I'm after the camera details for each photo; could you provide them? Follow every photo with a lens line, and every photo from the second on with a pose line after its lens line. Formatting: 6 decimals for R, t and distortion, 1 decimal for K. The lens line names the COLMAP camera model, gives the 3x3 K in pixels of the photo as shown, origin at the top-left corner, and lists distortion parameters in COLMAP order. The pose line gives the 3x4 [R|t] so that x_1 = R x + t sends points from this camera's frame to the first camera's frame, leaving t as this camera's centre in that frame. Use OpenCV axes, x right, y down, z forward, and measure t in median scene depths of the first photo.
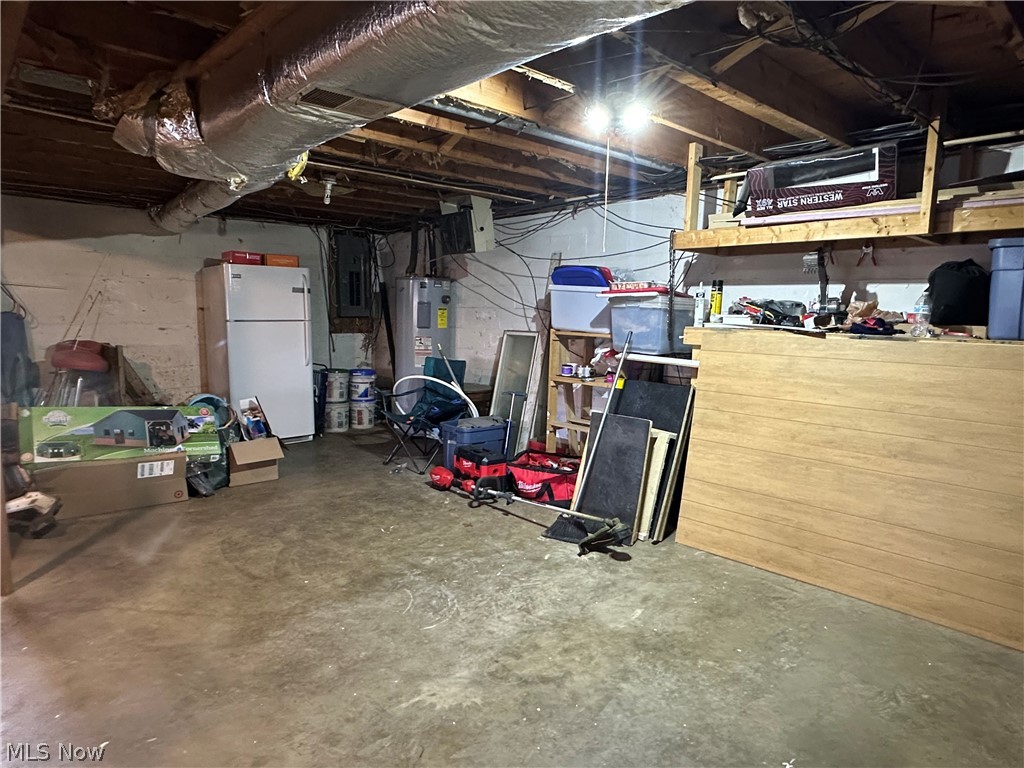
lens RADIAL K [[613.4, 0, 511.6], [0, 613.4, 385.5], [0, 0, 1]] dist [0.004796, -0.000125]
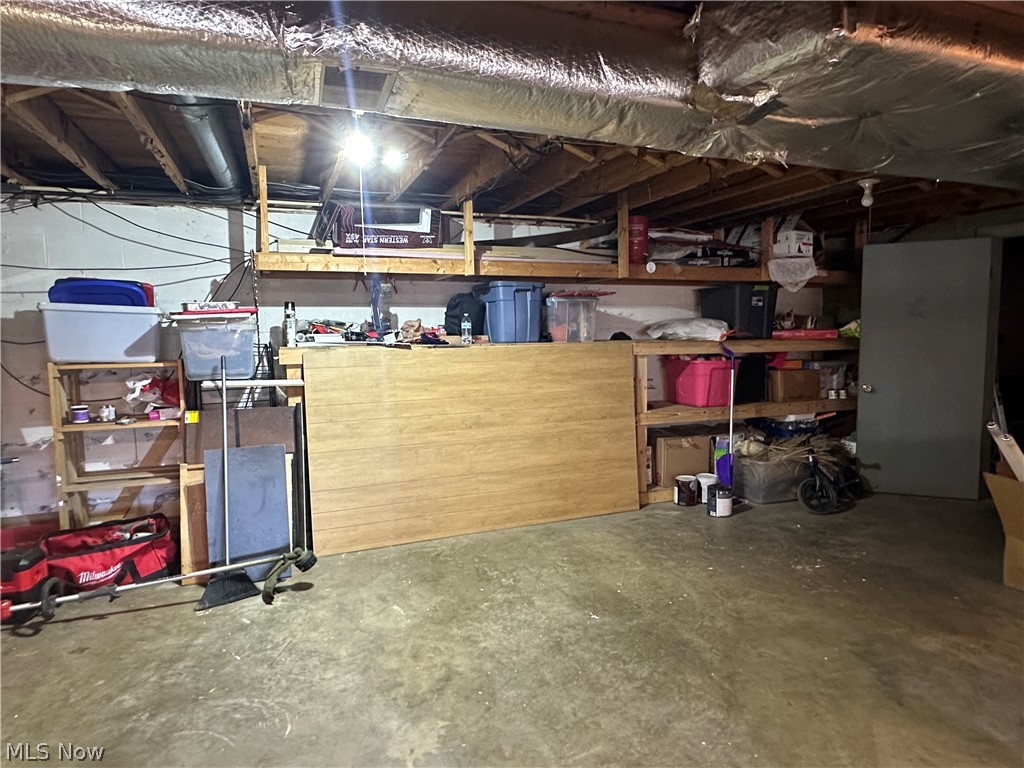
lens RADIAL K [[620.7, 0, 513.1], [0, 620.7, 381.4], [0, 0, 1]] dist [0.004325, 0.000201]
pose [[0.375729, -0.102004, 0.921099, -0.578816], [0.136093, 0.989221, 0.054034, -0.048641], [-0.916683, 0.105052, 0.385561, 0.294499]]
